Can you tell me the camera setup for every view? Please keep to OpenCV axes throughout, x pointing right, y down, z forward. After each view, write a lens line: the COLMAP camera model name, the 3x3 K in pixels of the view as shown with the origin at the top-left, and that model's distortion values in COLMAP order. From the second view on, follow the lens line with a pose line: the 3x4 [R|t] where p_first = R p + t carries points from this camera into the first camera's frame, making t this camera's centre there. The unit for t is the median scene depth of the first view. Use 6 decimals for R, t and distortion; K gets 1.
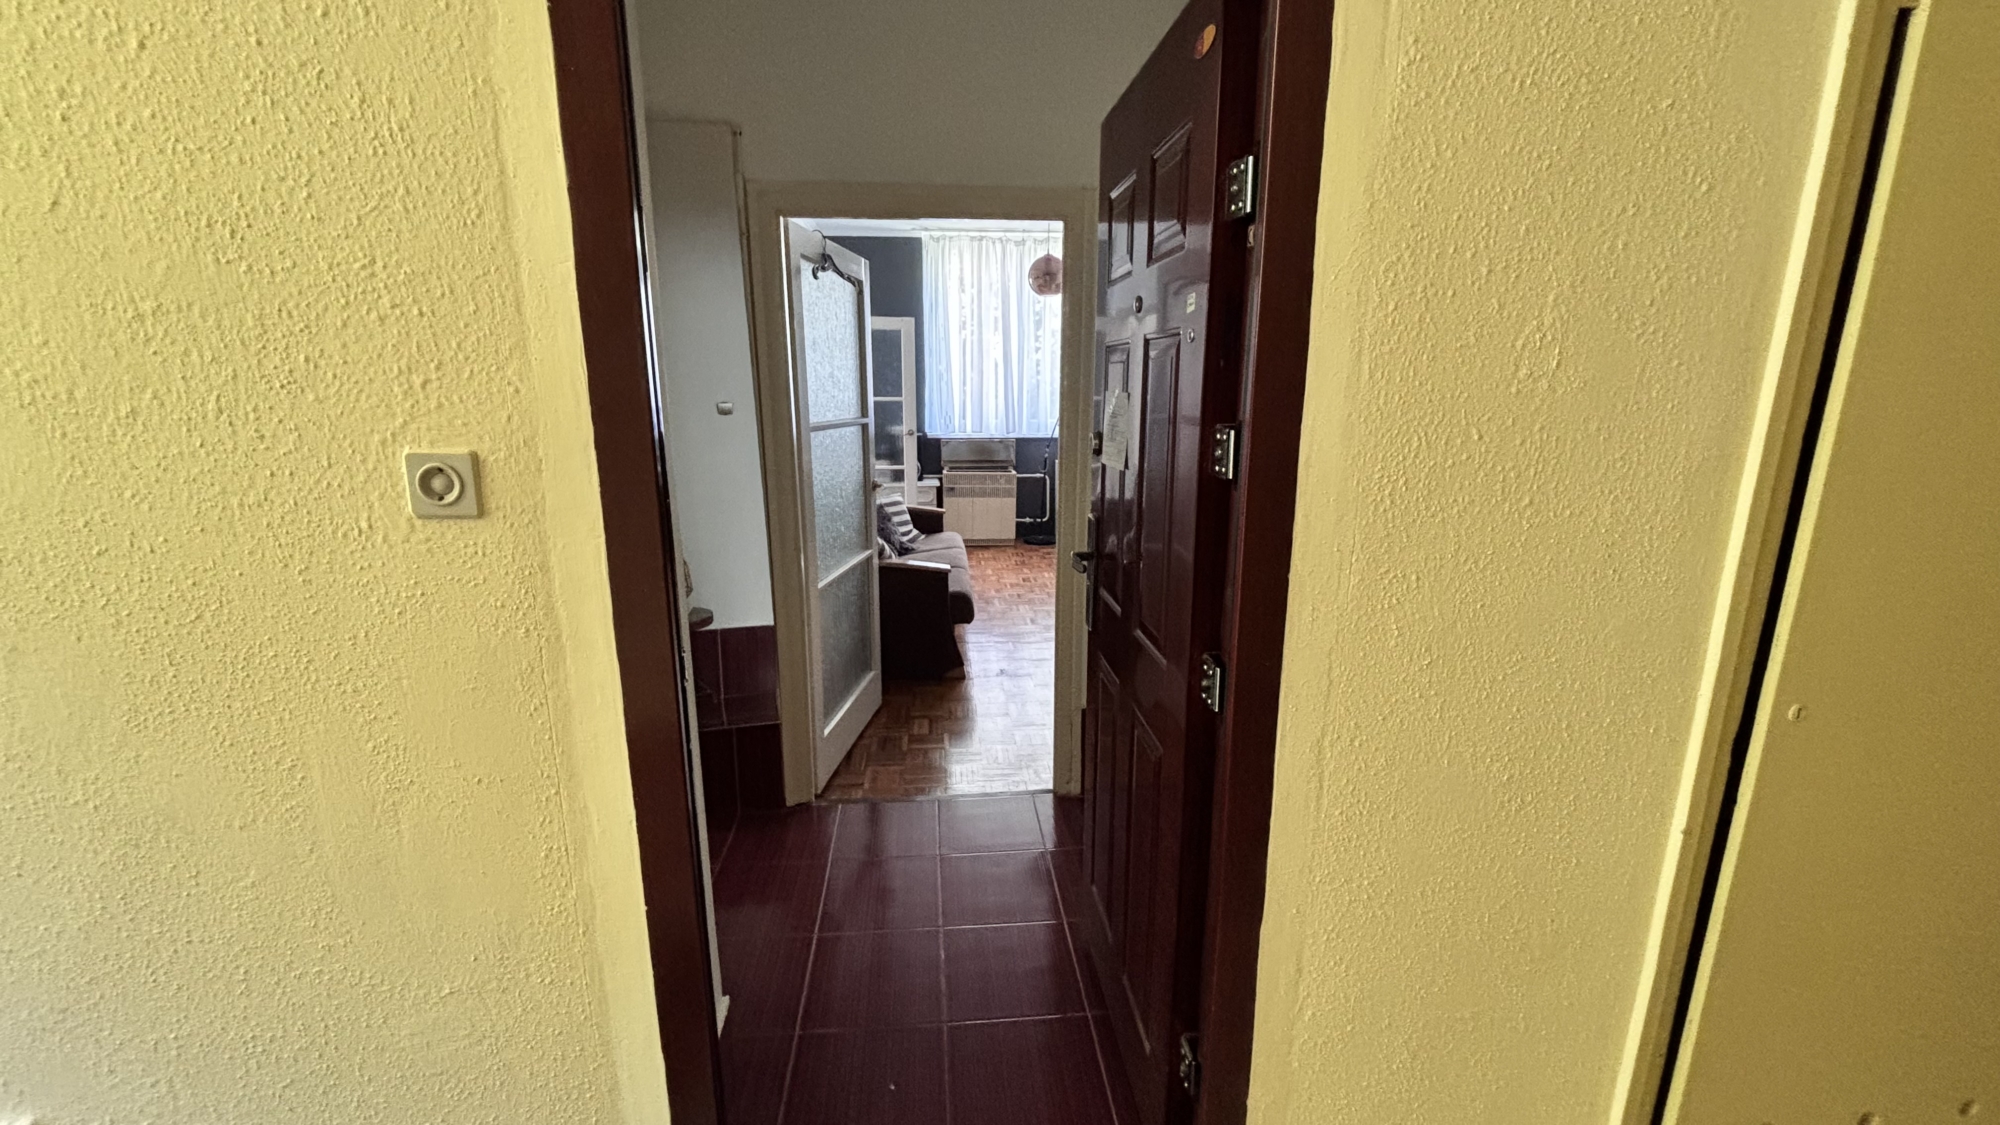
lens RADIAL K [[799.5, 0, 1007.5], [0, 799.5, 555.7], [0, 0, 1]] dist [-0.001231, -0.000706]
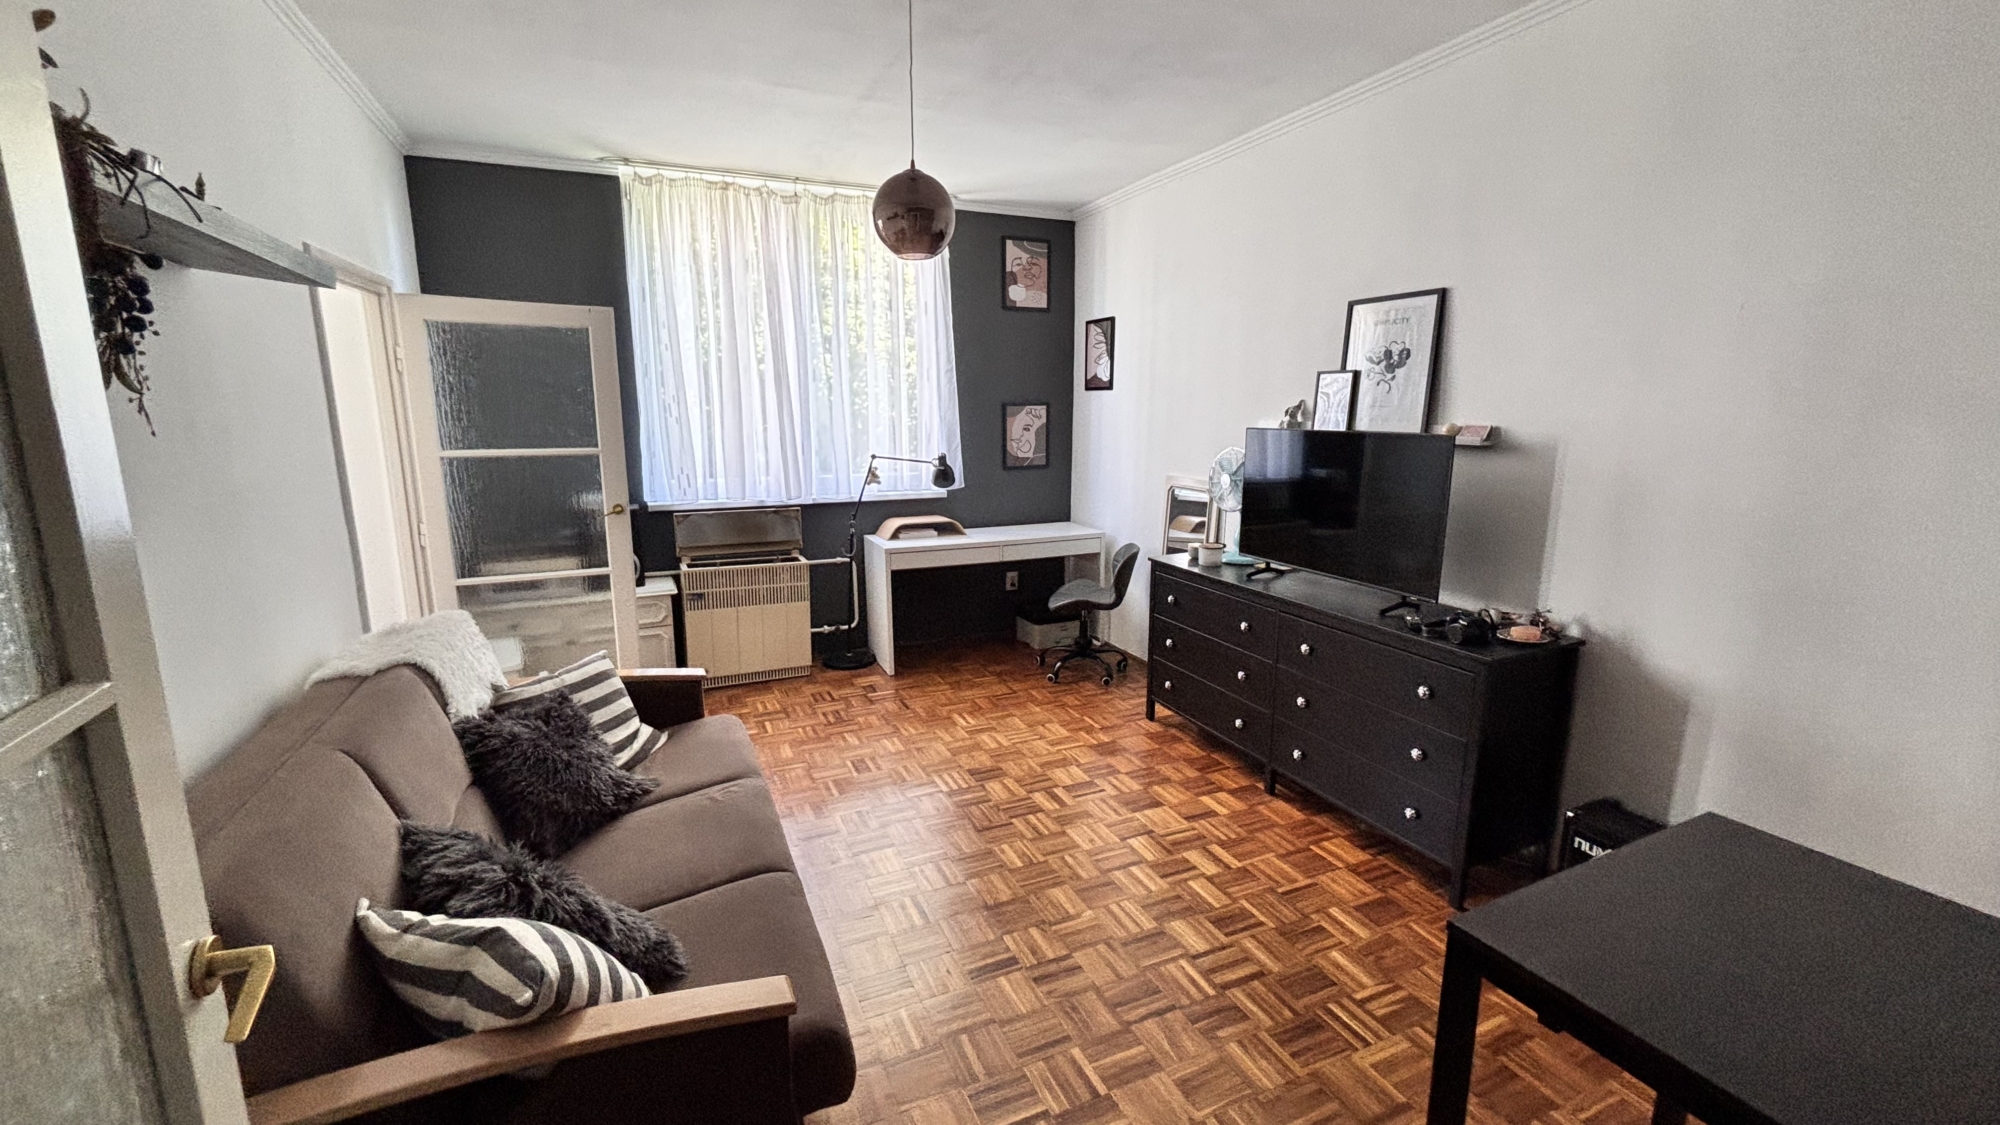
lens RADIAL K [[803.9, 0, 1004.3], [0, 803.9, 534.7], [0, 0, 1]] dist [-0.000591, -0.000123]
pose [[0.943243, -0.059651, 0.326704, -0.048082], [0.075177, 0.996552, -0.035094, -0.091029], [-0.323484, 0.057663, 0.944475, 0.358258]]
